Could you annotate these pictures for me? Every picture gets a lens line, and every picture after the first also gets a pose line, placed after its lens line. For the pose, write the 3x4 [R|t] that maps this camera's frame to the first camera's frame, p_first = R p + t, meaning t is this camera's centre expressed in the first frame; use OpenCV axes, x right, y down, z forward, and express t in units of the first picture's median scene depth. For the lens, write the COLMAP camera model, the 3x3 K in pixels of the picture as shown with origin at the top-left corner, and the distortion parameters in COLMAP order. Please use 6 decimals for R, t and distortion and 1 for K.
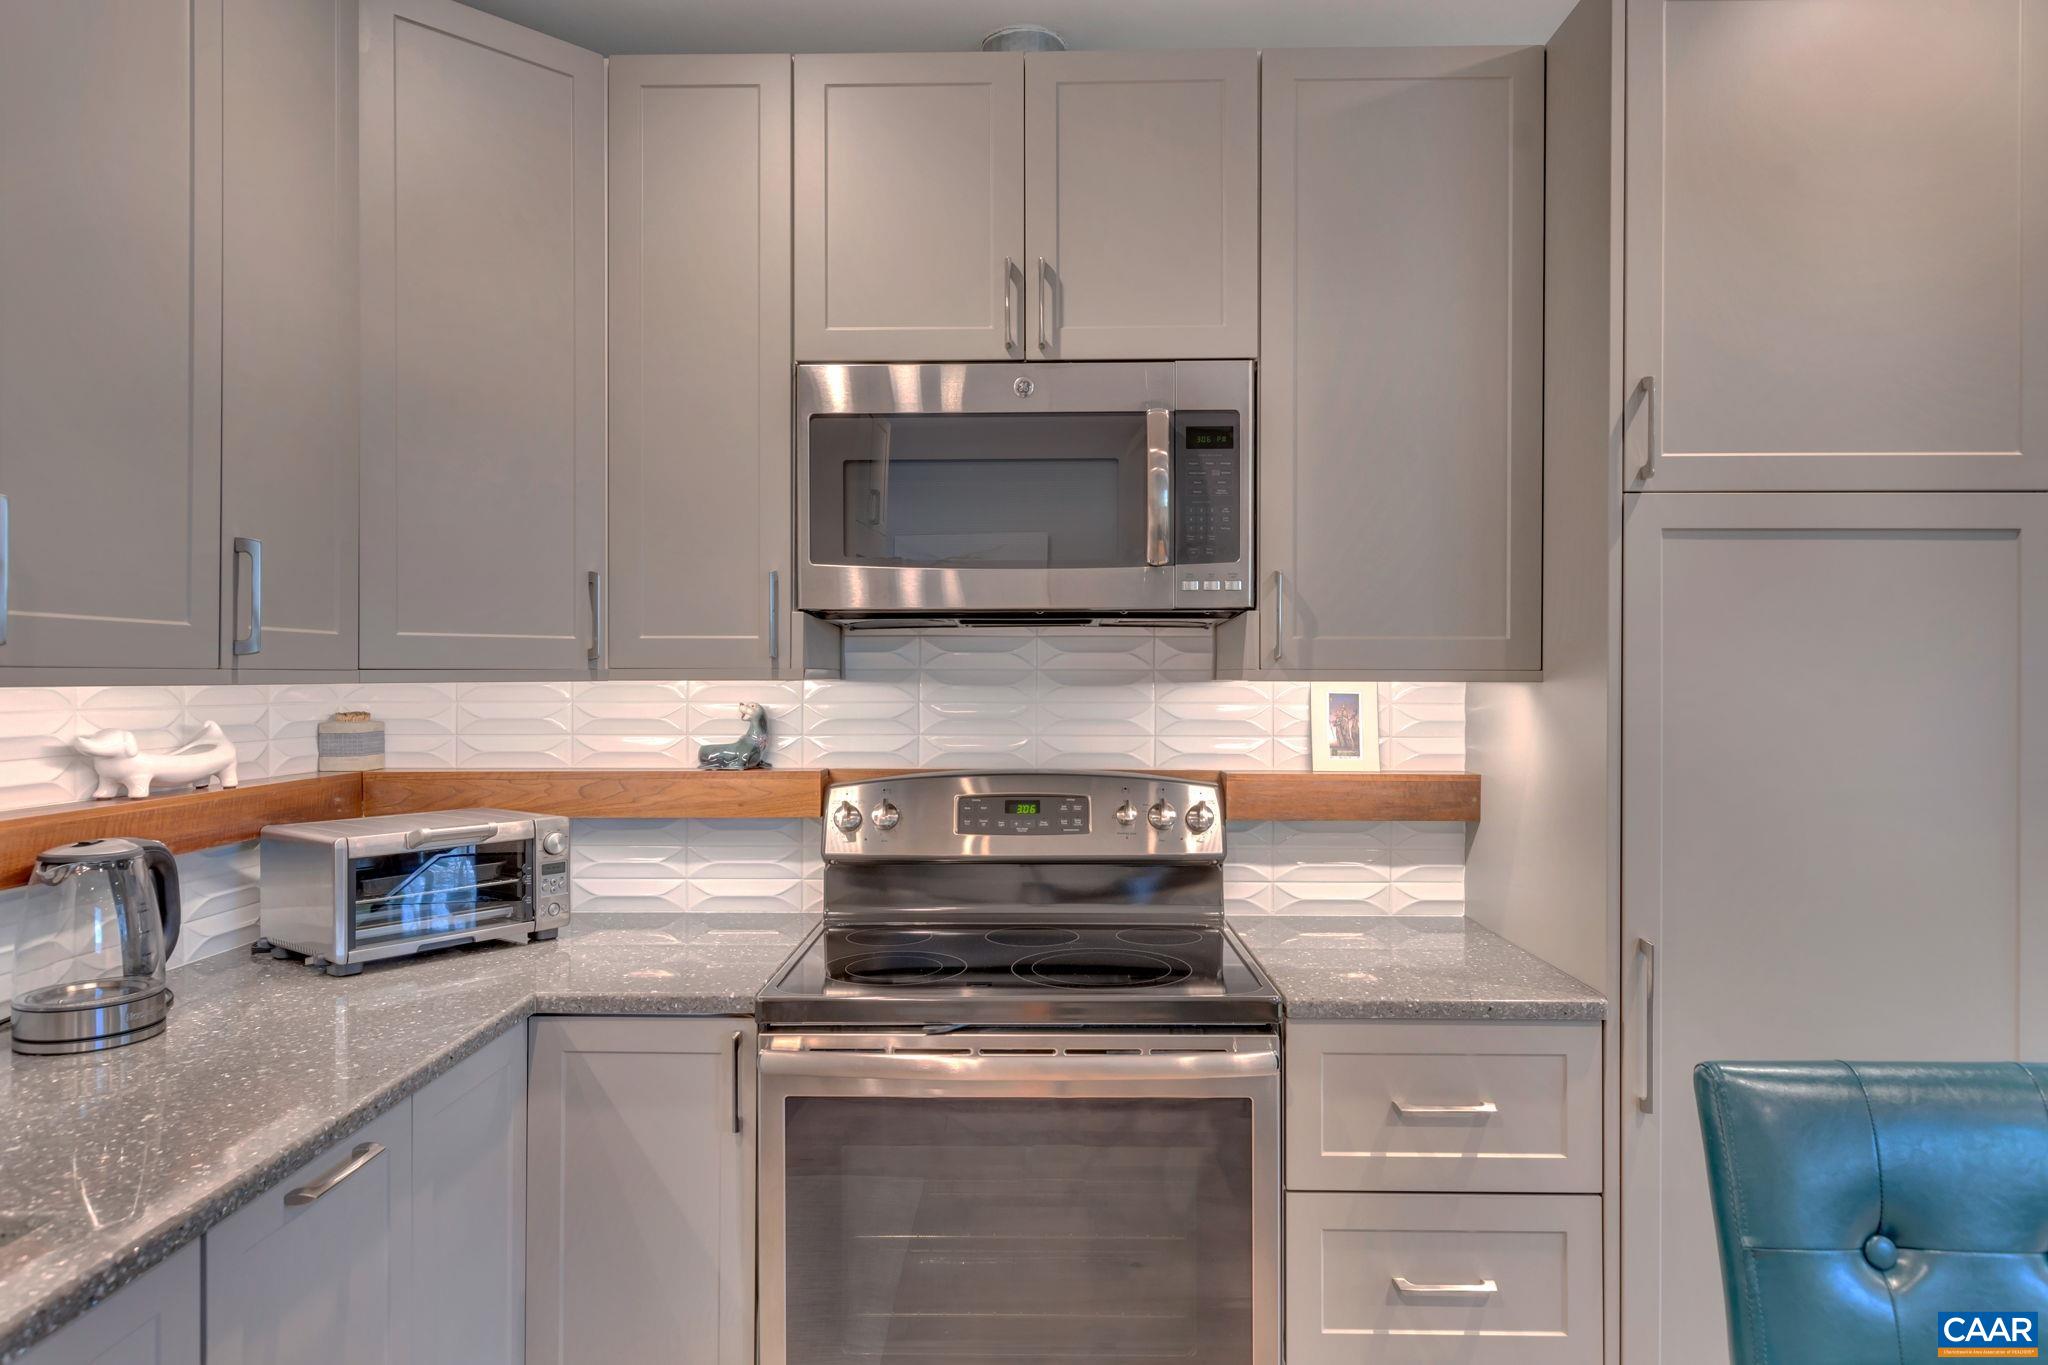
lens RADIAL K [[1263.0, 0, 1017.0], [0, 1263.0, 682.4], [0, 0, 1]] dist [0.004086, -0.000431]
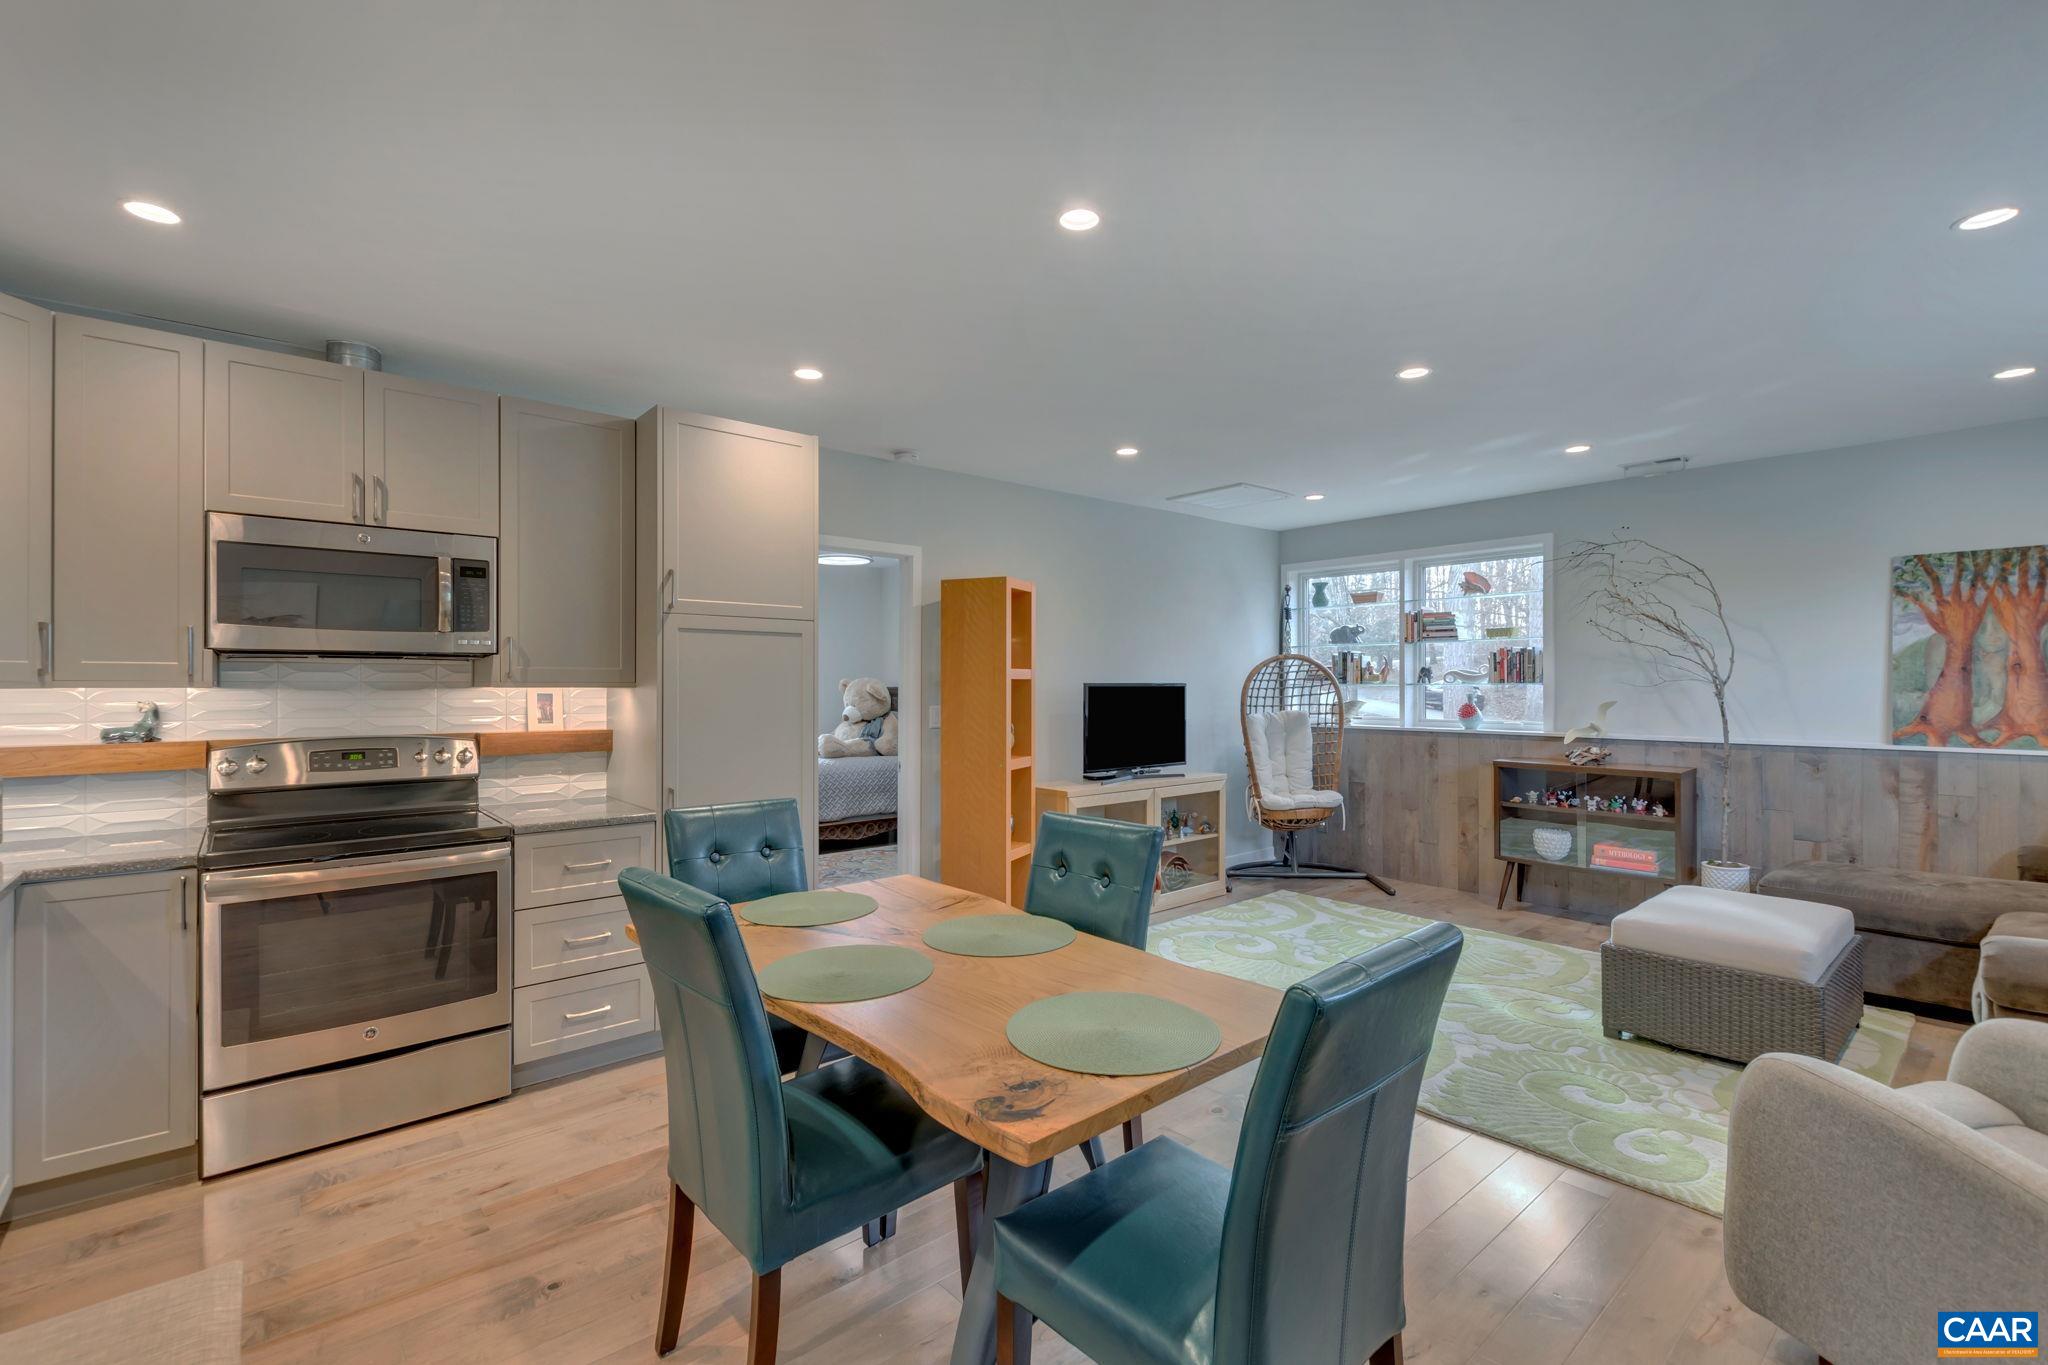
lens RADIAL K [[883.1, 0, 1018.2], [0, 883.1, 686.3], [0, 0, 1]] dist [-0.000132, -0.001167]
pose [[0.743671, -0.001627, 0.668544, -0.155833], [0.001251, 0.999999, 0.001042, -0.003746], [-0.668545, 0.000062, 0.743672, -0.702183]]
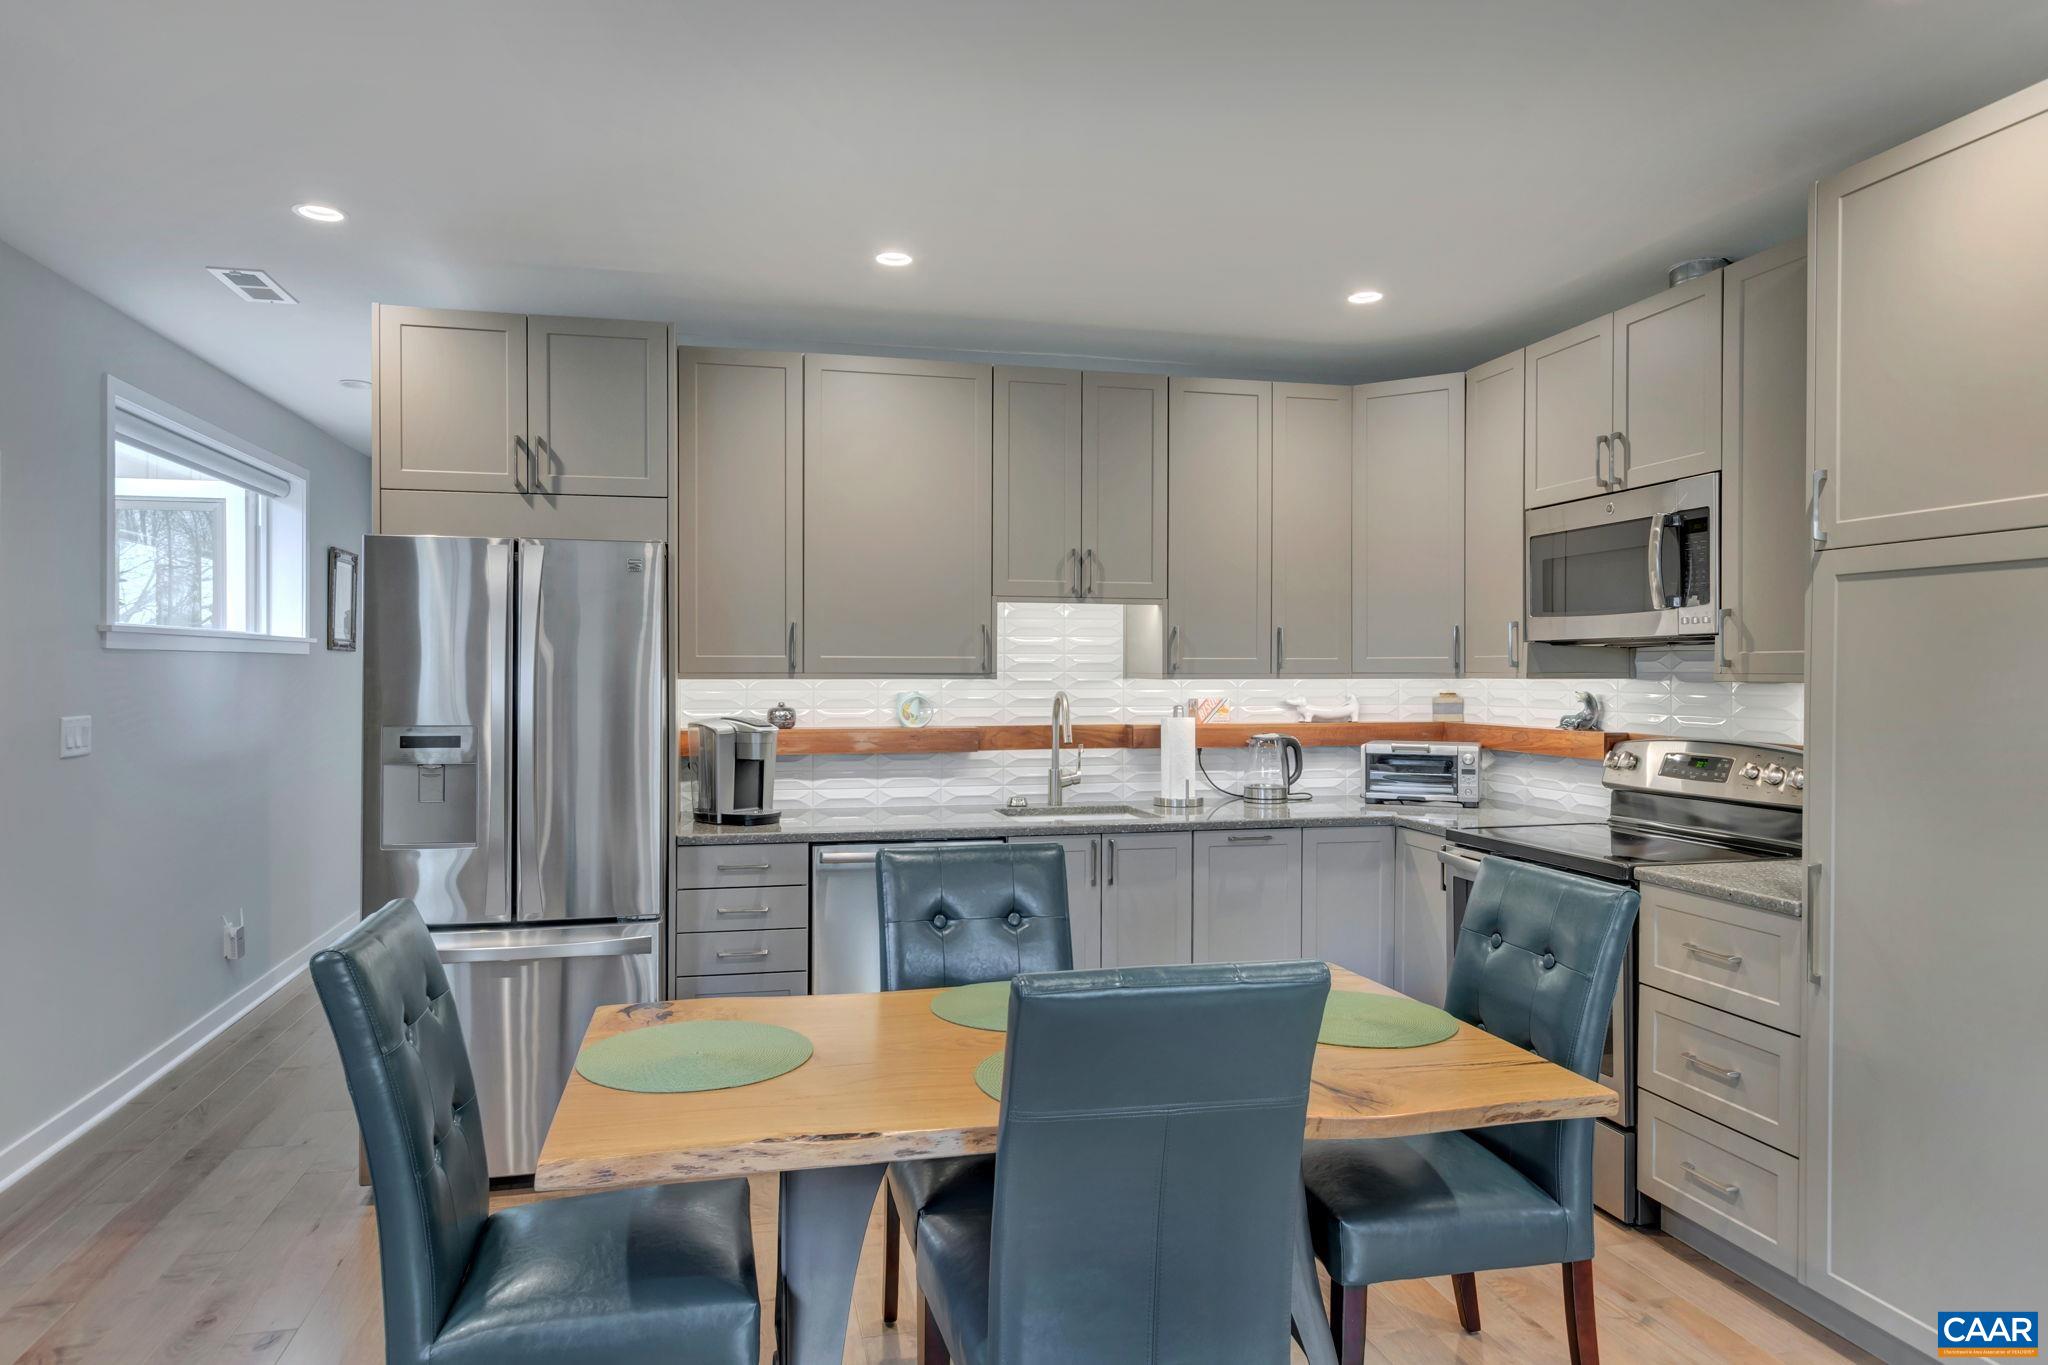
lens RADIAL K [[1263.0, 0, 1017.0], [0, 1263.0, 682.4], [0, 0, 1]] dist [0.004086, -0.000431]
pose [[0.257611, 0.009806, -0.966199, 1.444329], [-0.002667, 0.999952, 0.009437, -0.011682], [0.966245, 0.000145, 0.257625, -0.213223]]
